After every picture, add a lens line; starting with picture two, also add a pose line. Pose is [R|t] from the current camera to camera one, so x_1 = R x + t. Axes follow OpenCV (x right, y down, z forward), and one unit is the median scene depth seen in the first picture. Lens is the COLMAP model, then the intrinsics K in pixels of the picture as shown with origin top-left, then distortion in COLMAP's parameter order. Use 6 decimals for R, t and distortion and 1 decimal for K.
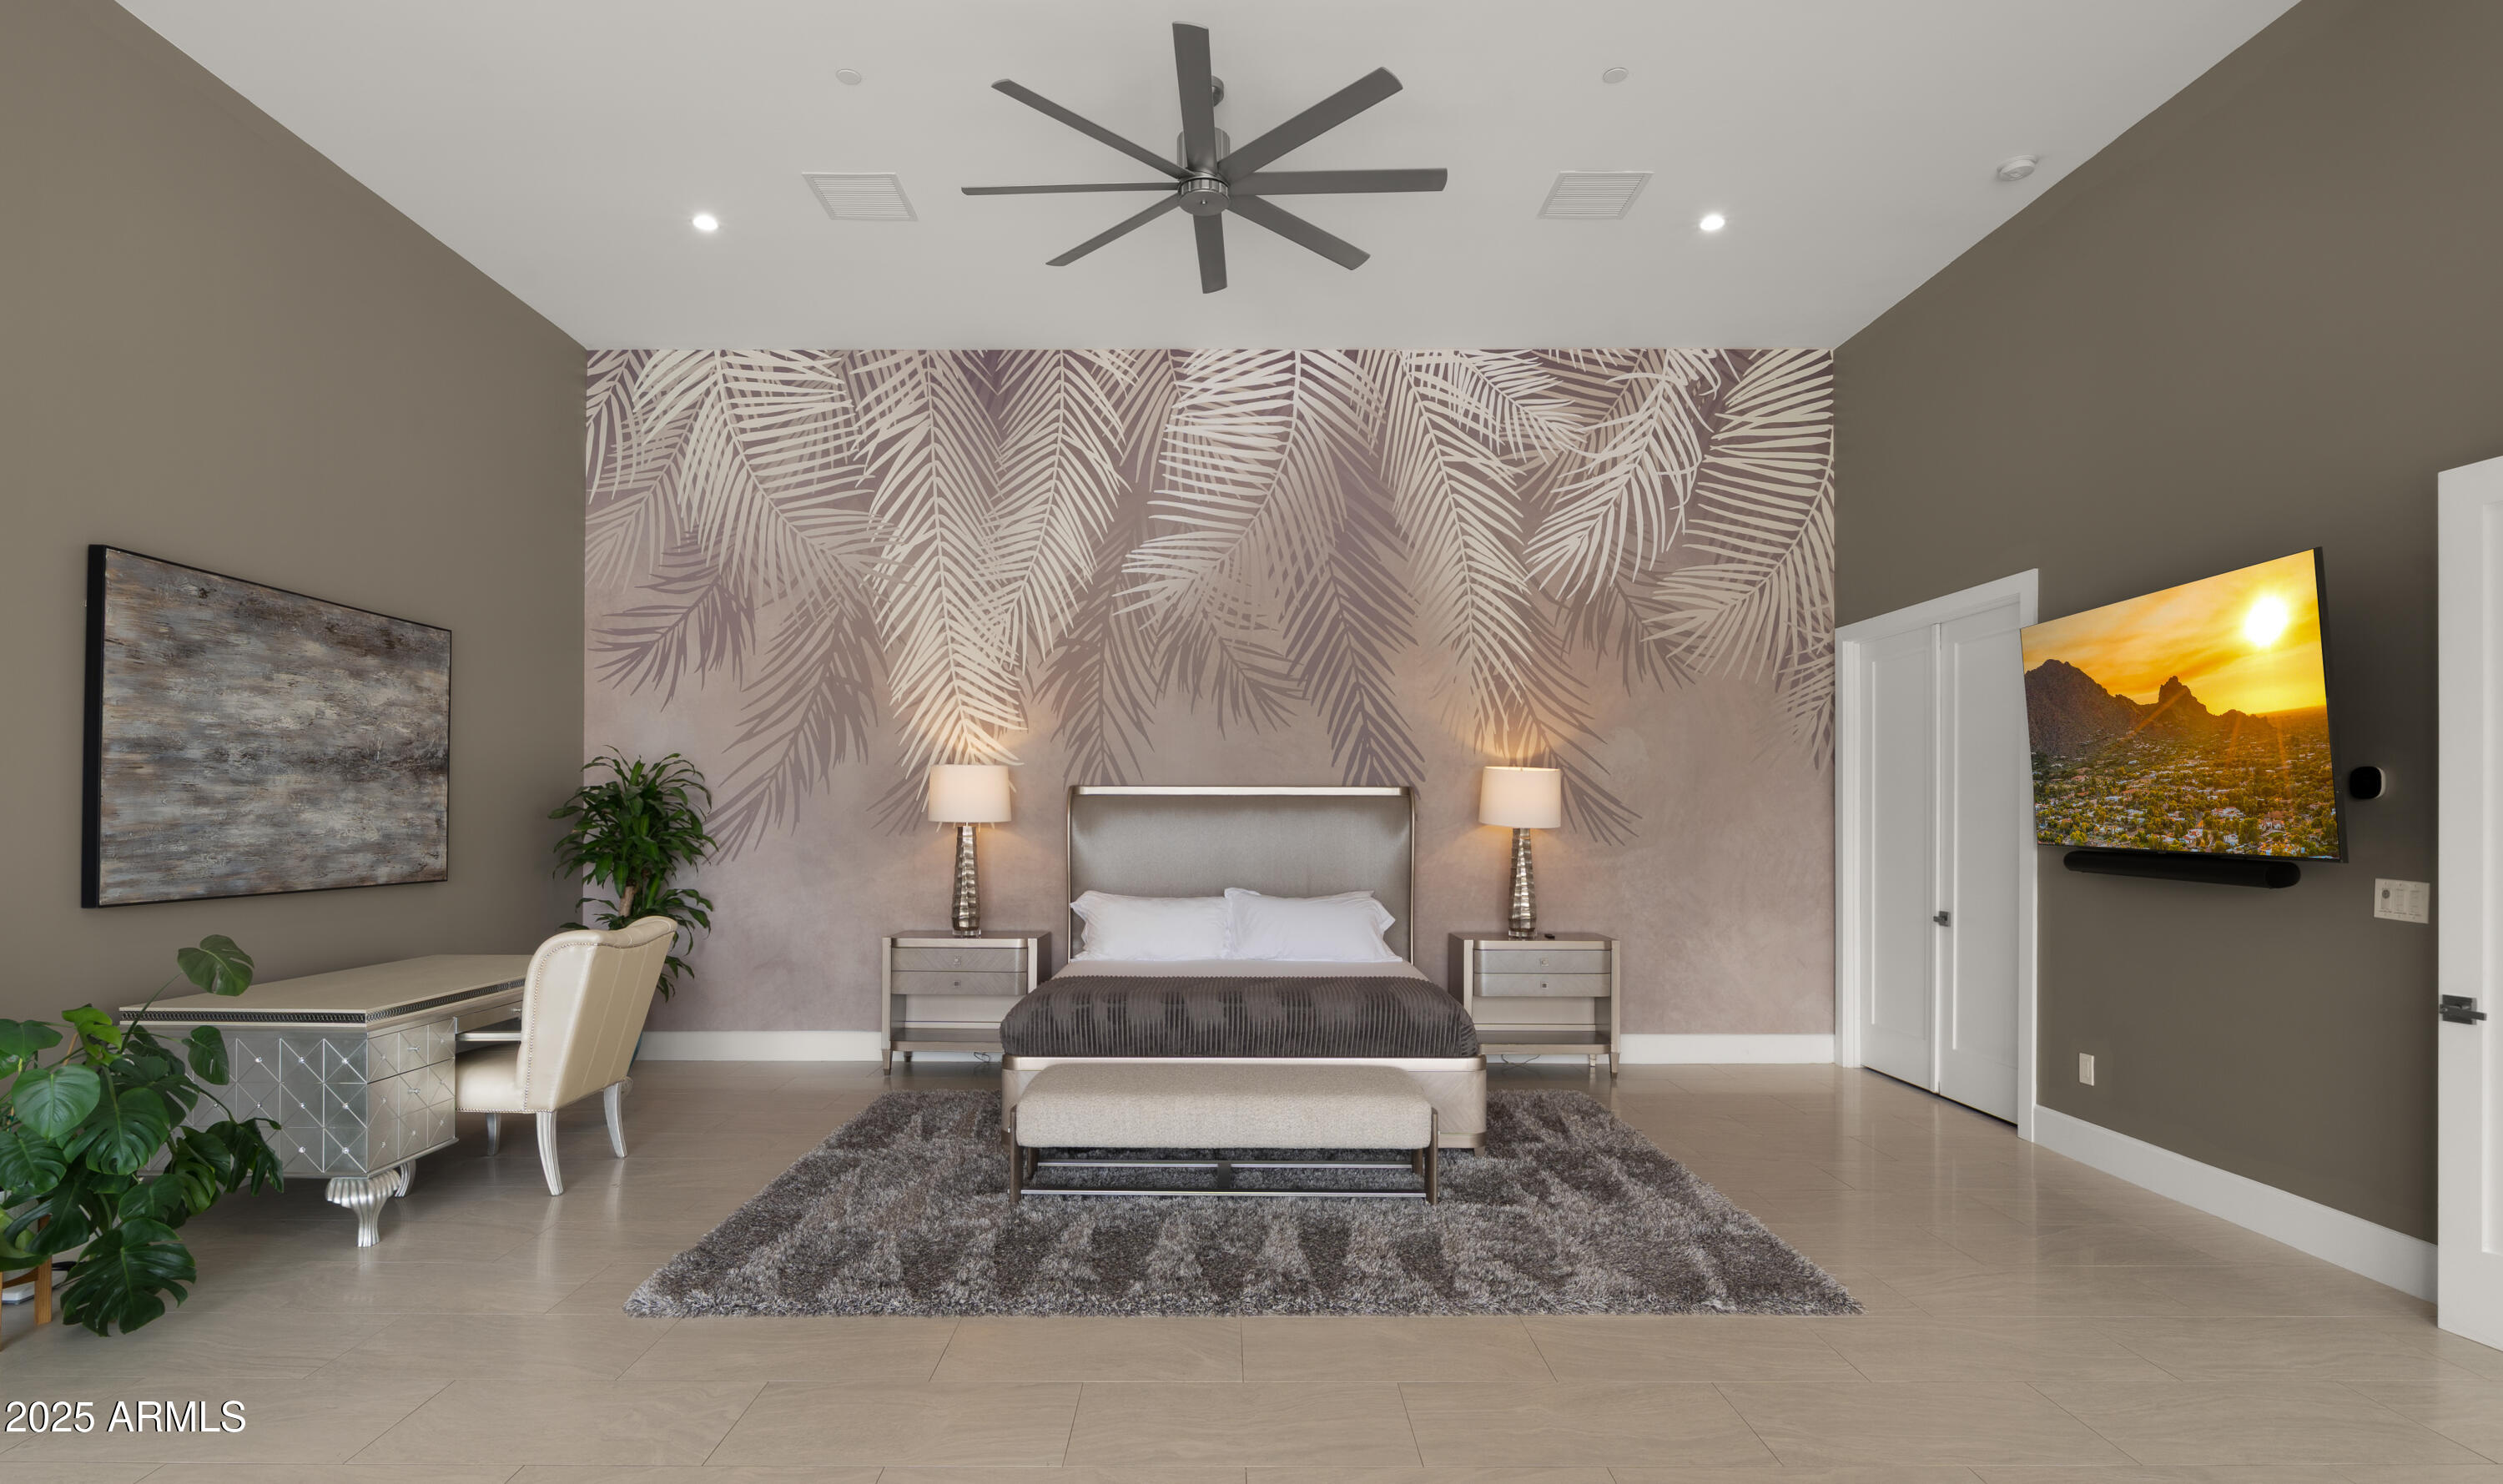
lens RADIAL K [[1204.5, 0, 1216.9], [0, 1204.5, 812.0], [0, 0, 1]] dist [-0.003391, -0.000226]
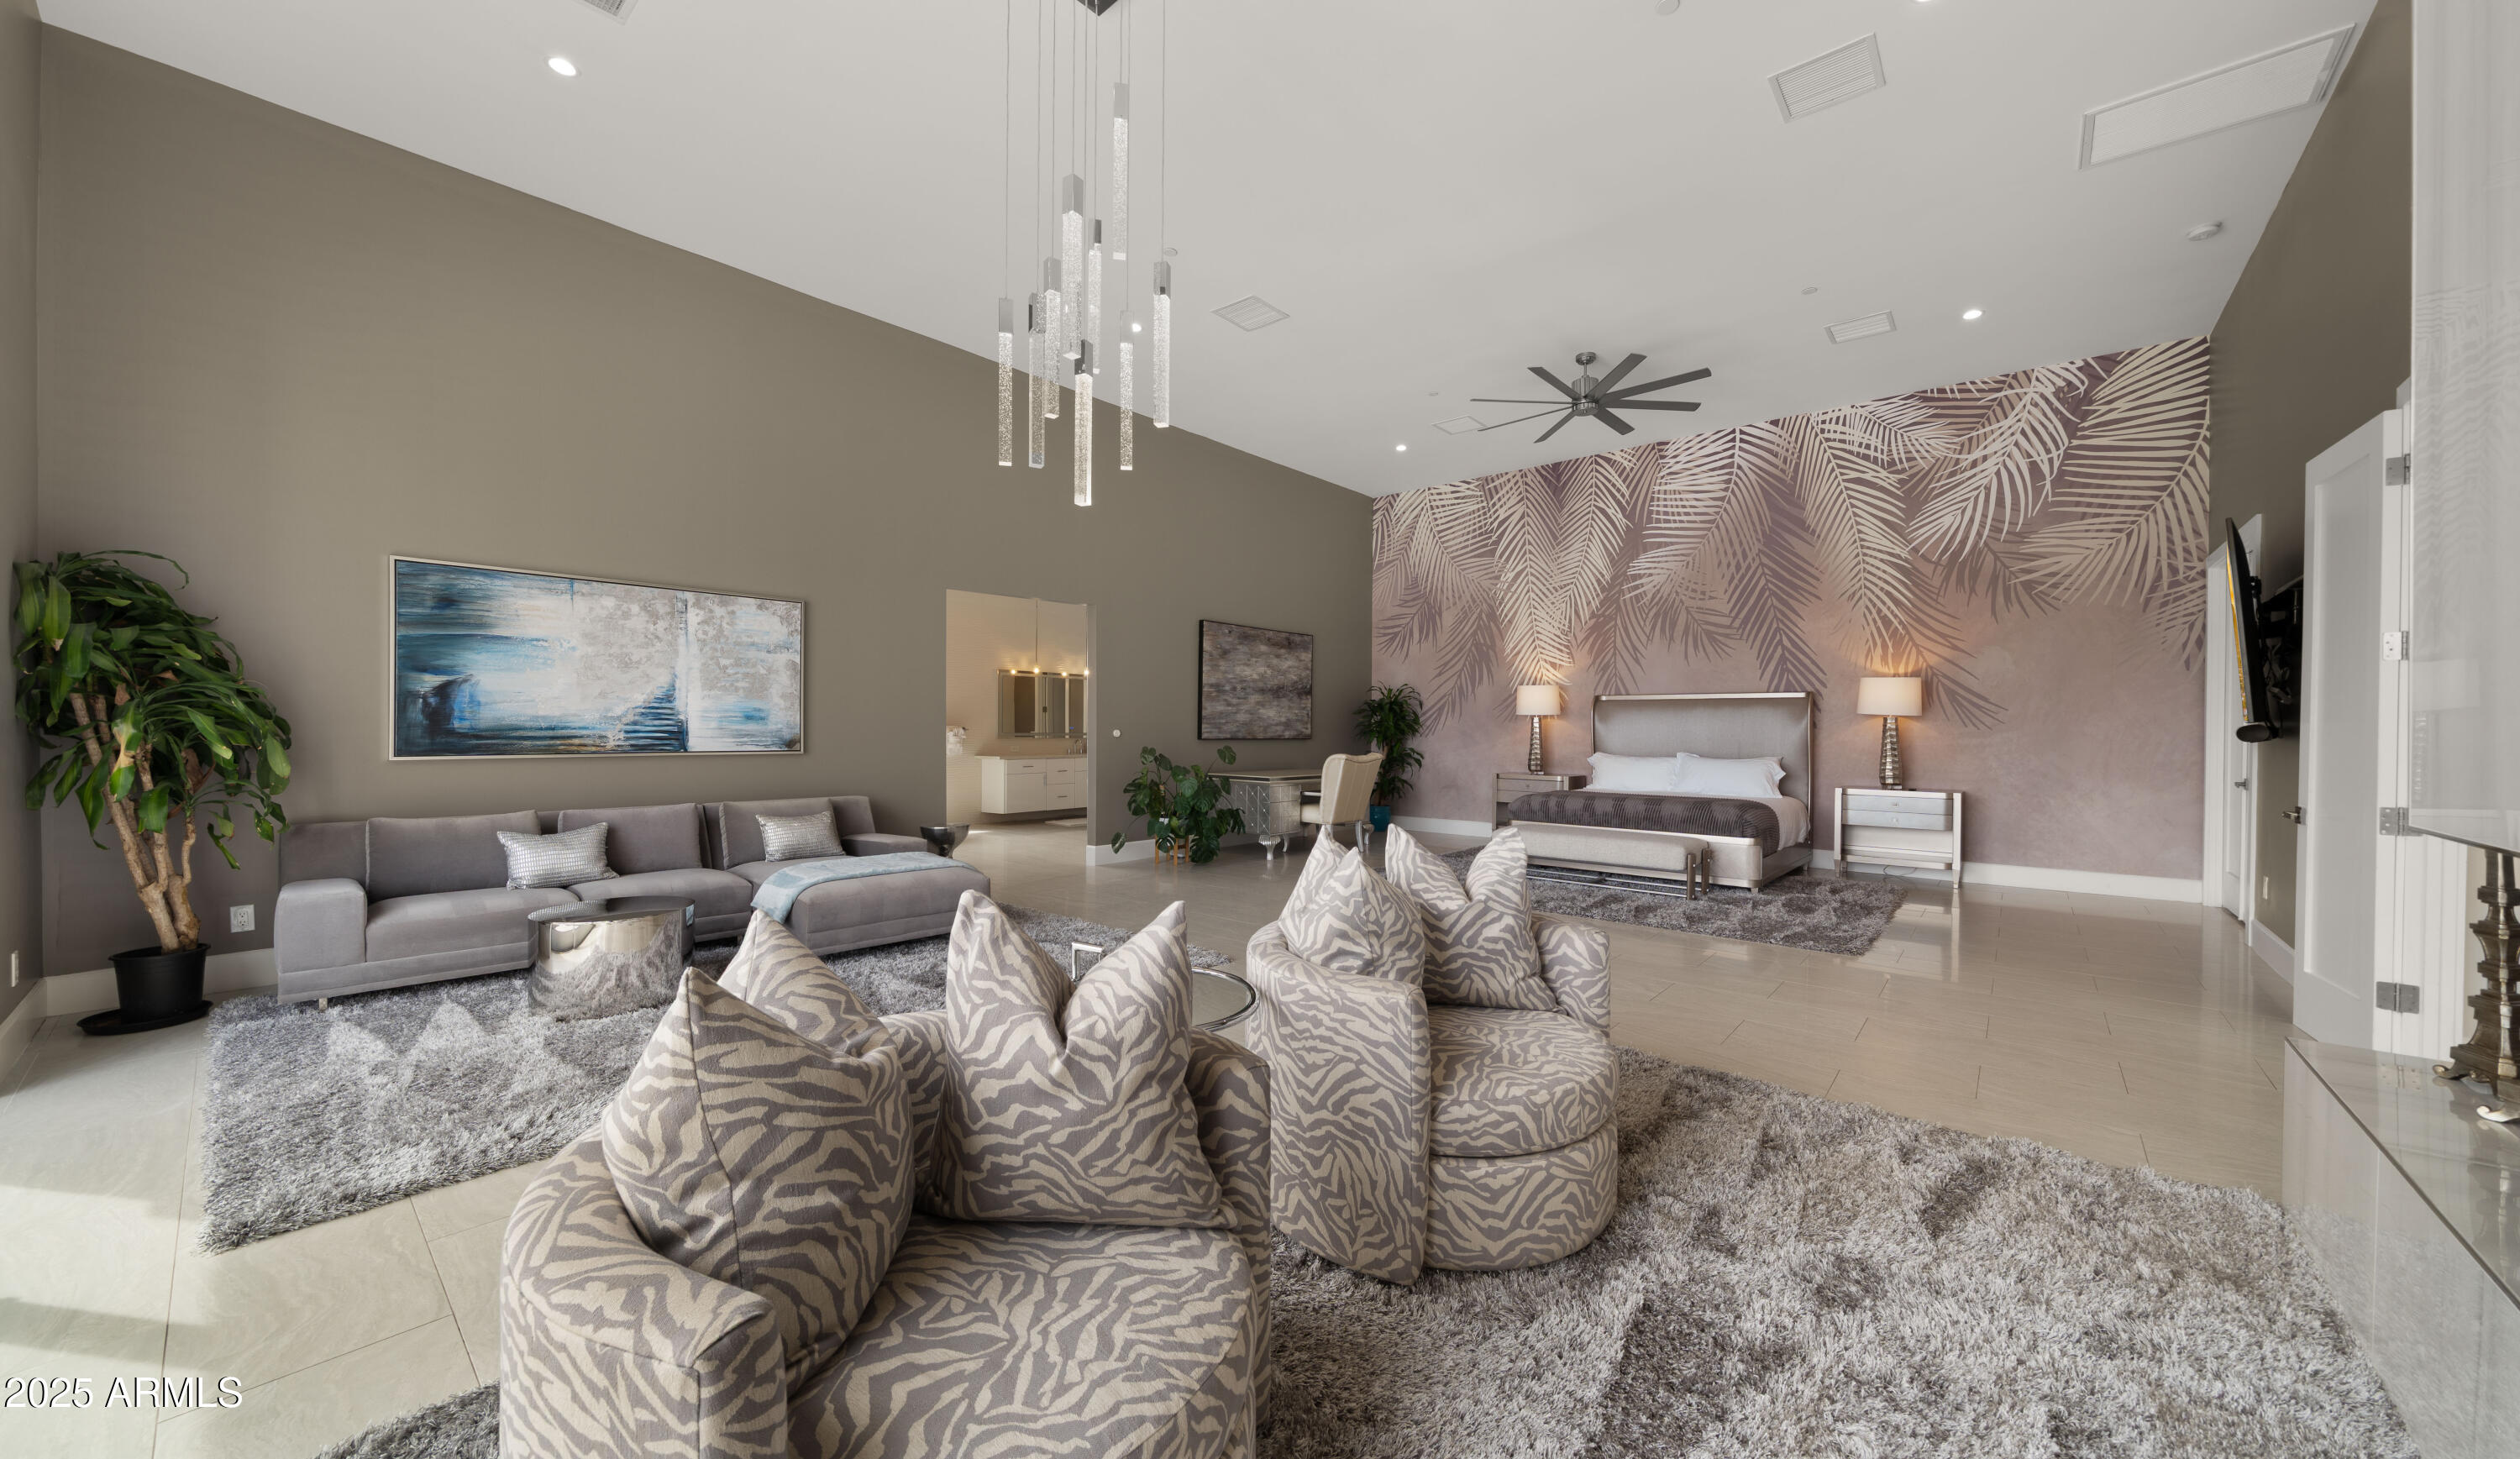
lens RADIAL K [[820.7, 0, 1250.0], [0, 820.7, 727.8], [0, 0, 1]] dist [-0.007275, -0.000078]
pose [[0.756333, 0.005864, -0.654161, 0.303061], [-0.002680, 0.999979, 0.005865, 0.021922], [0.654182, -0.002683, 0.756332, -0.286137]]
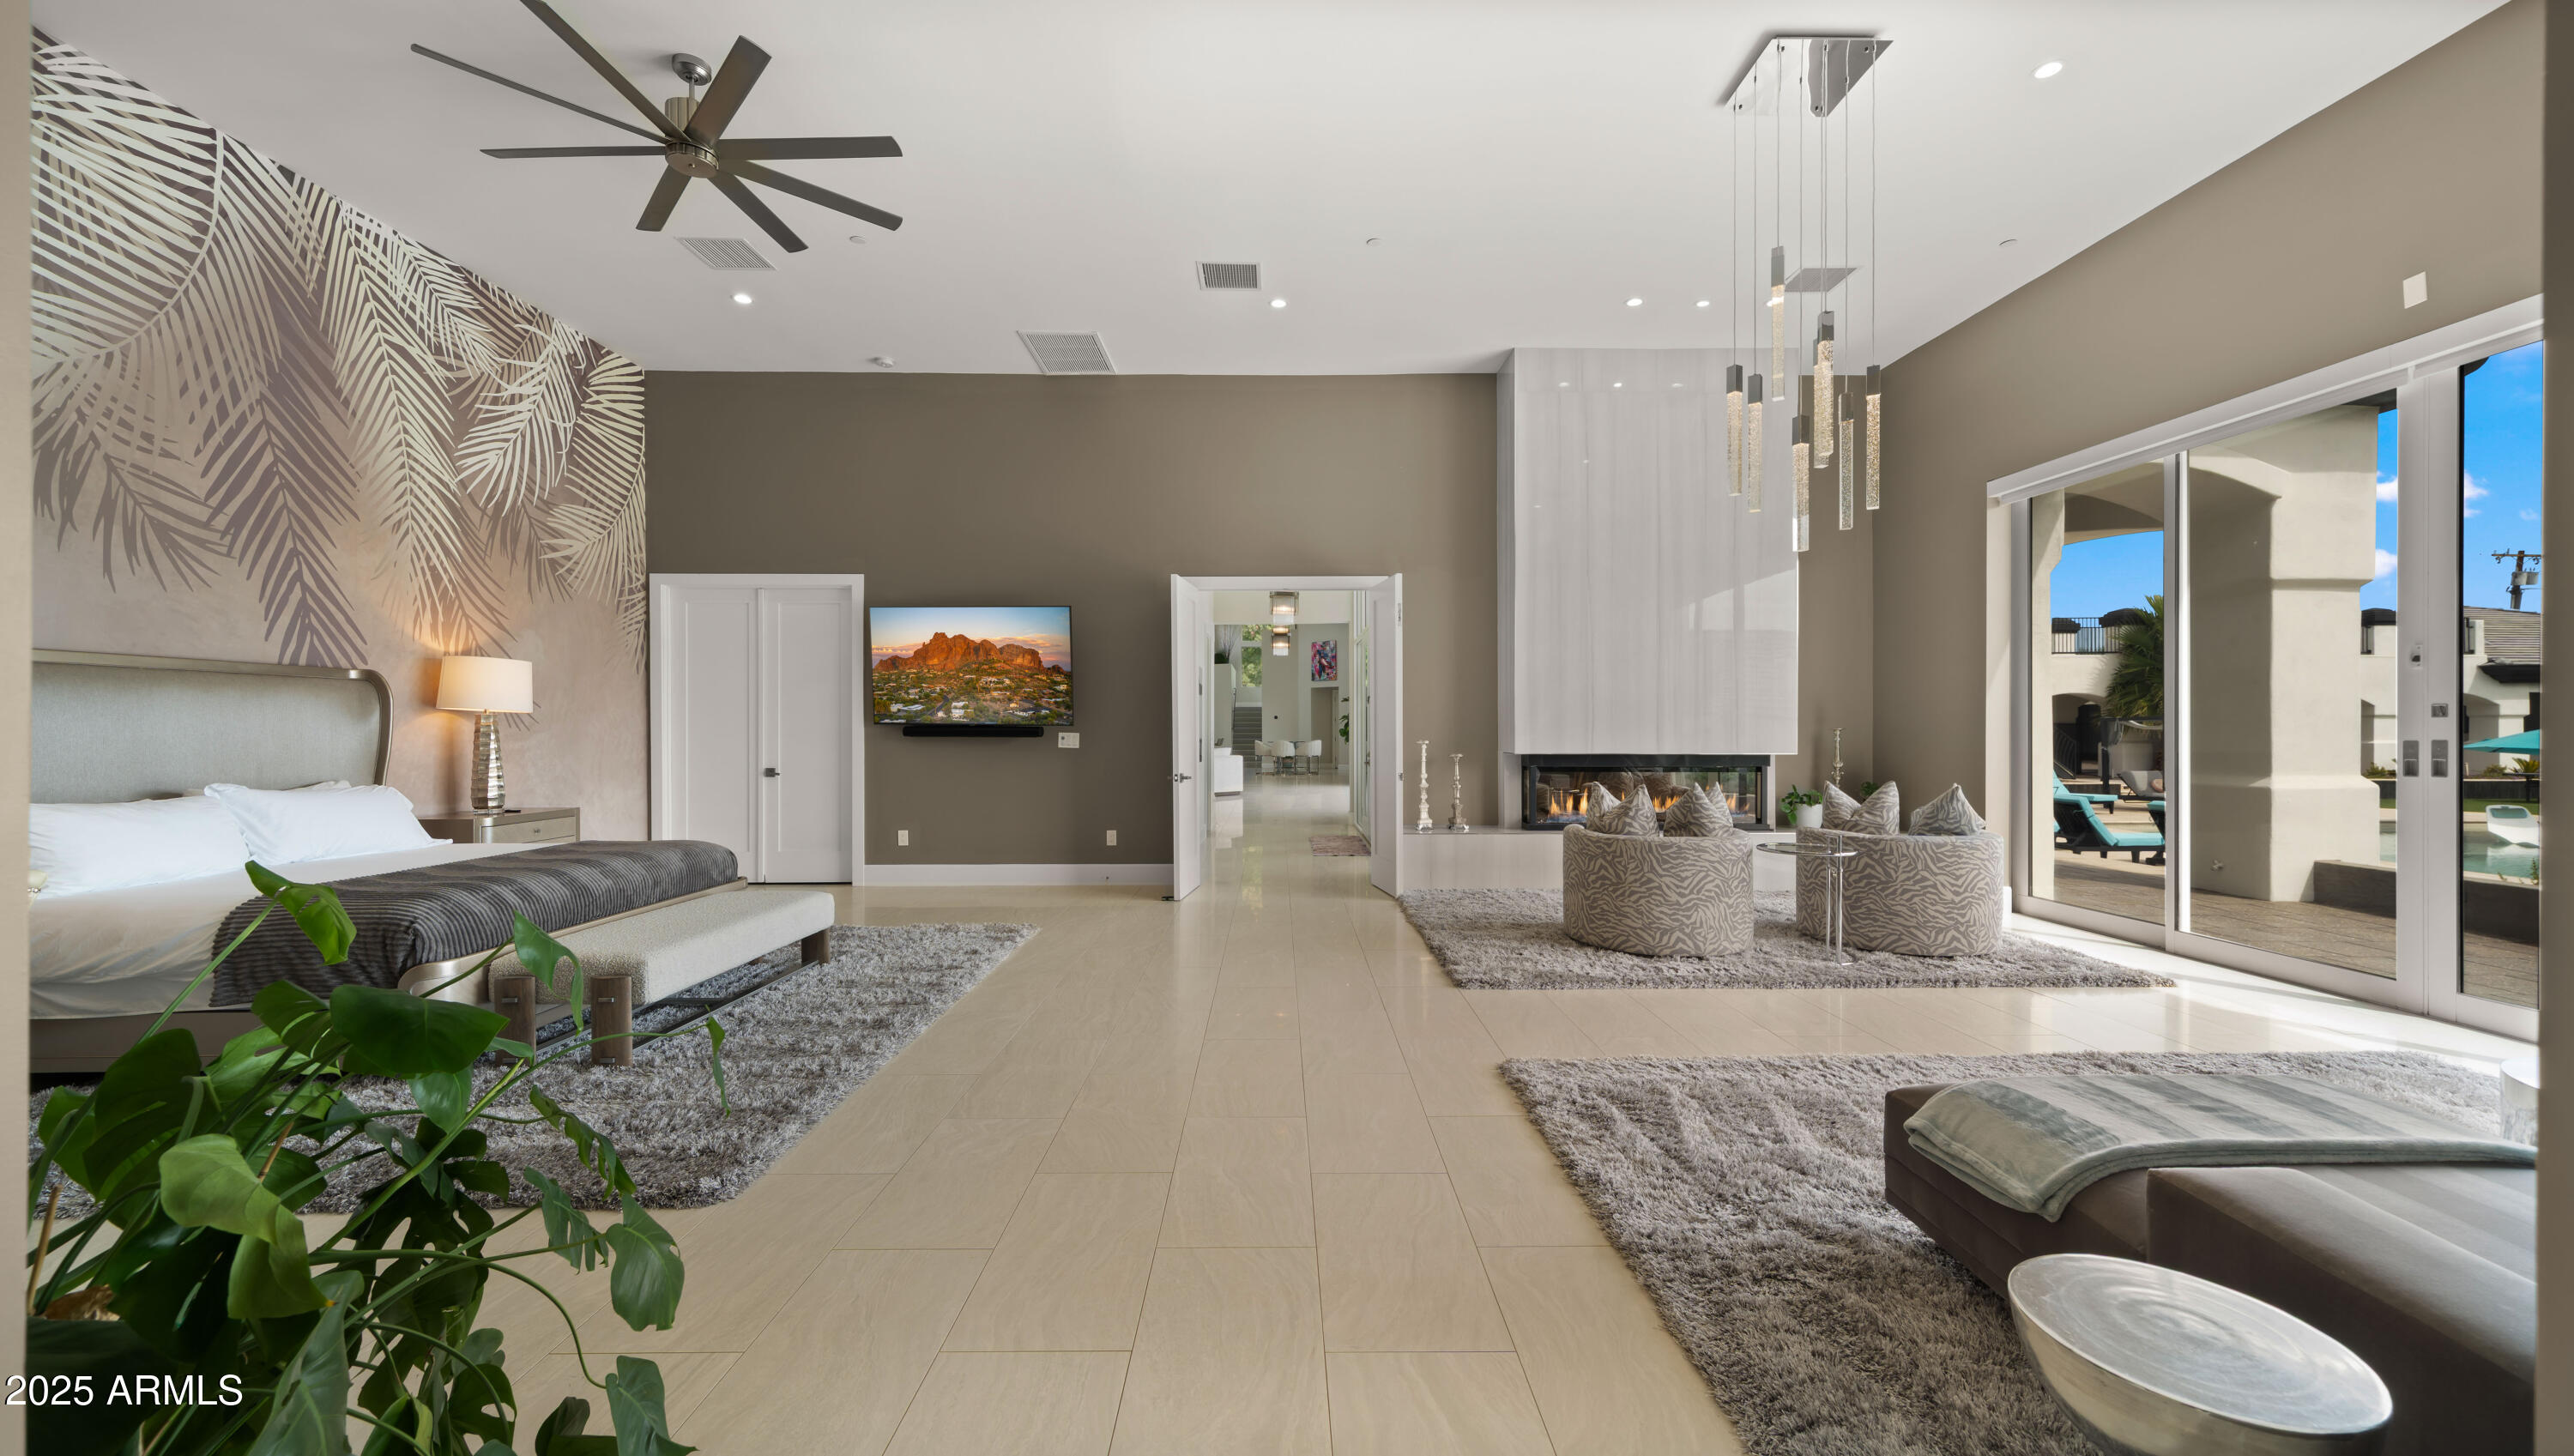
lens RADIAL K [[1043.7, 0, 1286.4], [0, 1043.7, 733.4], [0, 0, 1]] dist [-0.002761, -0.000332]
pose [[-0.042097, -0.003760, 0.999106, -0.691345], [-0.001688, 0.999992, 0.003693, 0.025016], [-0.999112, -0.001531, -0.042103, 0.307785]]
